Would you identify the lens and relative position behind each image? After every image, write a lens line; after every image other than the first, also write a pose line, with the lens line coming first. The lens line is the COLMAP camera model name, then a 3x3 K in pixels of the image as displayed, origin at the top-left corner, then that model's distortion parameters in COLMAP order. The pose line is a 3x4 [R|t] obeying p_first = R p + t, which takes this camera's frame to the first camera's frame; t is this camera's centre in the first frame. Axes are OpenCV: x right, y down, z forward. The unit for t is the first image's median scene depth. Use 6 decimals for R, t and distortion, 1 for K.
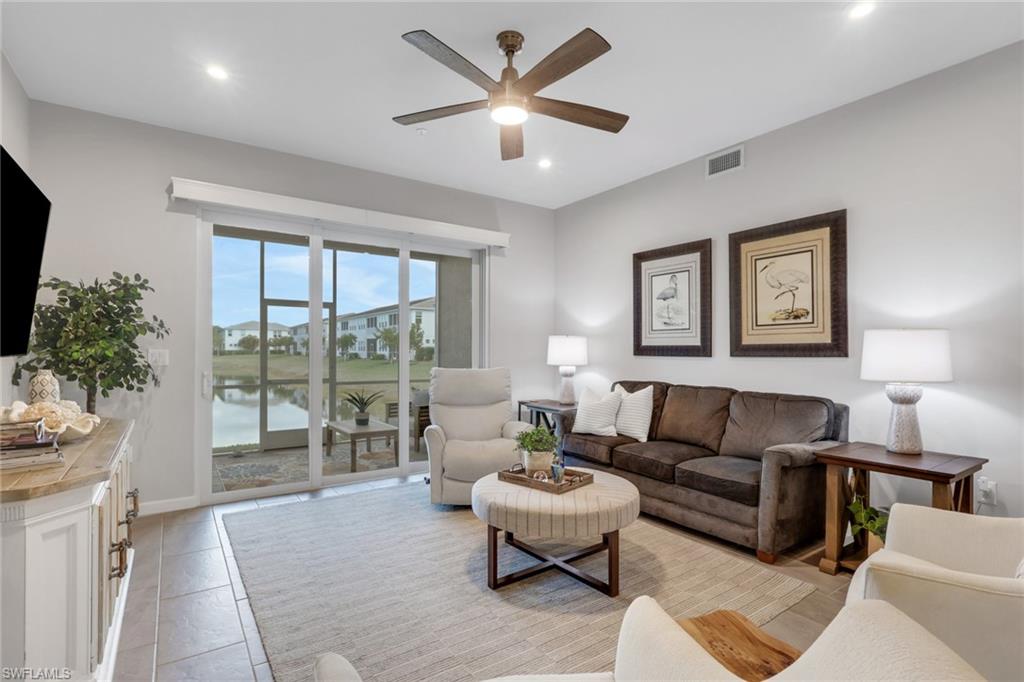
lens RADIAL K [[484.3, 0, 512.4], [0, 484.3, 343.7], [0, 0, 1]] dist [-0.000436, -0.000499]
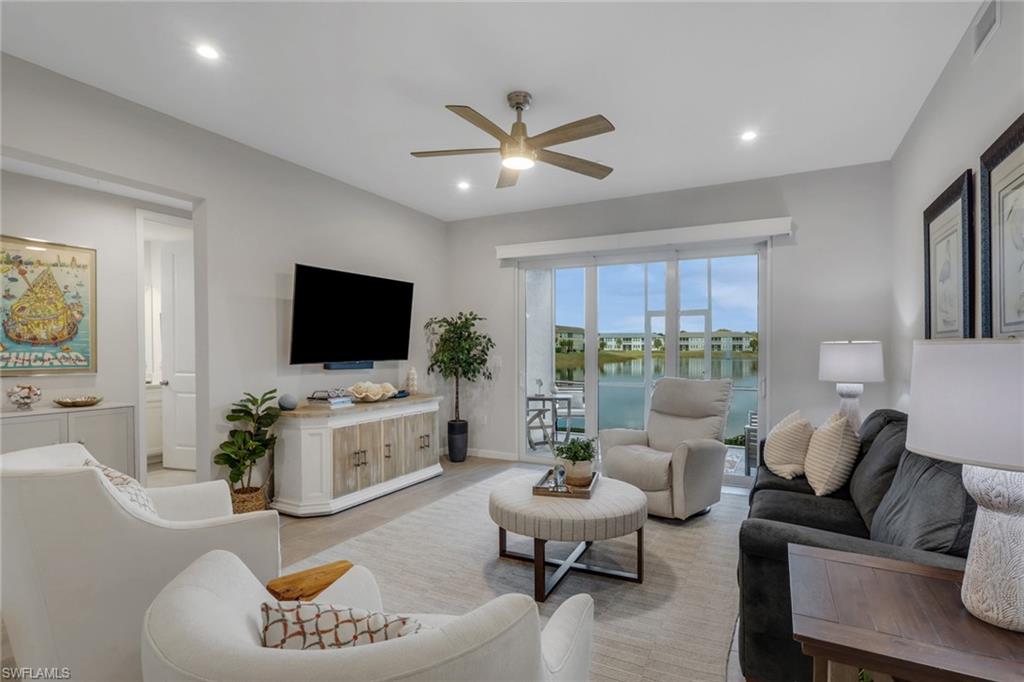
lens RADIAL K [[506.6, 0, 551.4], [0, 506.6, 346.9], [0, 0, 1]] dist [0.000782, -0.000599]
pose [[0.482566, -0.003709, -0.875852, 0.915874], [0.011547, 0.999931, 0.002128, -0.022718], [0.875784, -0.011140, 0.482576, 0.390404]]
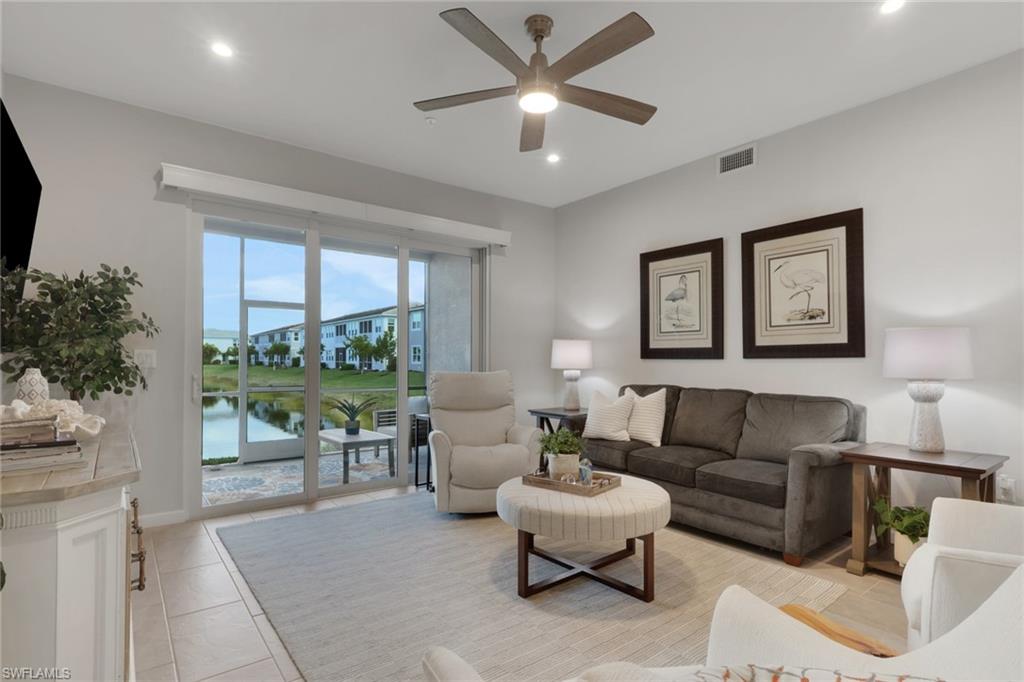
lens RADIAL K [[506.6, 0, 516.8], [0, 506.6, 349.4], [0, 0, 1]] dist [0.000782, -0.000599]
pose [[0.998606, -0.001404, 0.052763, -0.085585], [0.001757, 0.999976, -0.006644, 0.020450], [-0.052753, 0.006728, 0.998585, 0.001504]]
